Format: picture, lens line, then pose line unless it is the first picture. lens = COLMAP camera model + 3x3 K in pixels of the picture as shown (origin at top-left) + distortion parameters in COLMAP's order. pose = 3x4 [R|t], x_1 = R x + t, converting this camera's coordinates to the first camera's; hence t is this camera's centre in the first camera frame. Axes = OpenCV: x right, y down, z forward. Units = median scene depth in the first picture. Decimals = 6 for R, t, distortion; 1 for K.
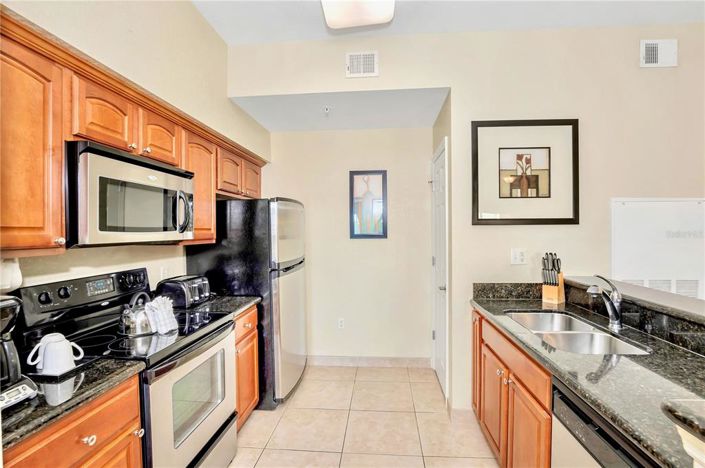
lens RADIAL K [[332.2, 0, 352.5], [0, 332.2, 234.0], [0, 0, 1]] dist [-0.035430, 0.000423]
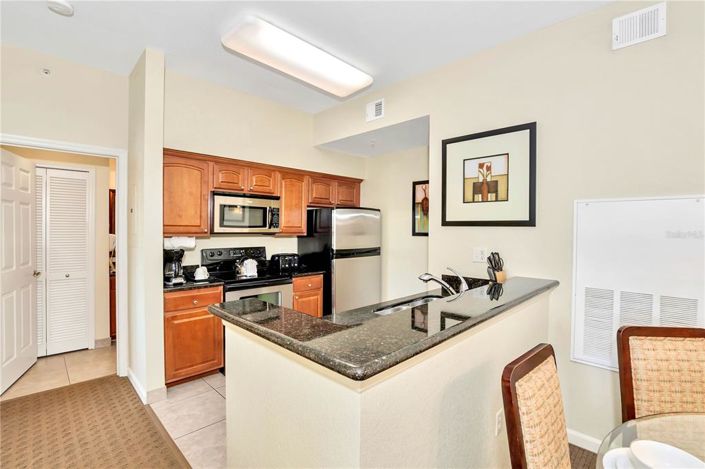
lens RADIAL K [[332.2, 0, 352.5], [0, 332.2, 234.5], [0, 0, 1]] dist [-0.035430, 0.000423]
pose [[0.764452, 0.025742, -0.644166, 0.903883], [-0.021665, 0.999664, 0.014237, -0.006800], [0.644316, 0.003072, 0.764753, -0.137888]]
